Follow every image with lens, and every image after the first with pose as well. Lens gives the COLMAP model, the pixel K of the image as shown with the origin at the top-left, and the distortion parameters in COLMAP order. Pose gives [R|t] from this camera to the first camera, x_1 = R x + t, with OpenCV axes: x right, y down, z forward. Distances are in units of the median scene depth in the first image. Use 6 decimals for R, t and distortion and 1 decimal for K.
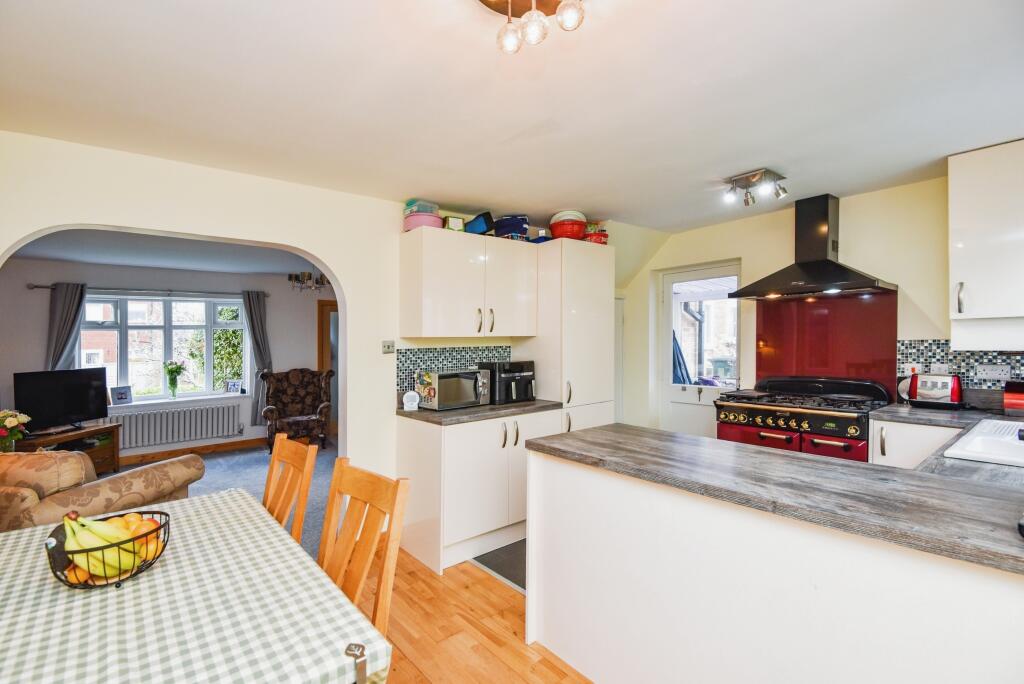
lens RADIAL K [[474.0, 0, 512.0], [0, 474.0, 342.0], [0, 0, 1]] dist [-0.000454, -0.000058]
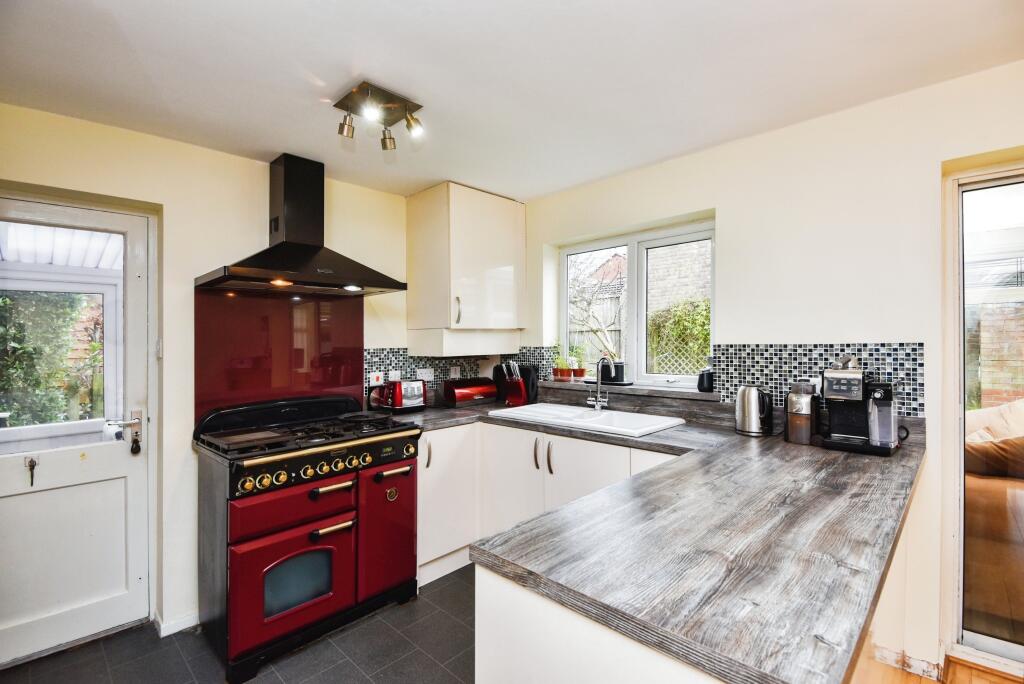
lens RADIAL K [[463.8, 0, 512.0], [0, 463.8, 342.0], [0, 0, 1]] dist [0.000314, 0.000002]
pose [[-0.102245, 0.015313, 0.994641, -0.151580], [0.018758, 0.999733, -0.013463, 0.000590], [-0.994582, 0.017281, -0.102505, 0.825689]]
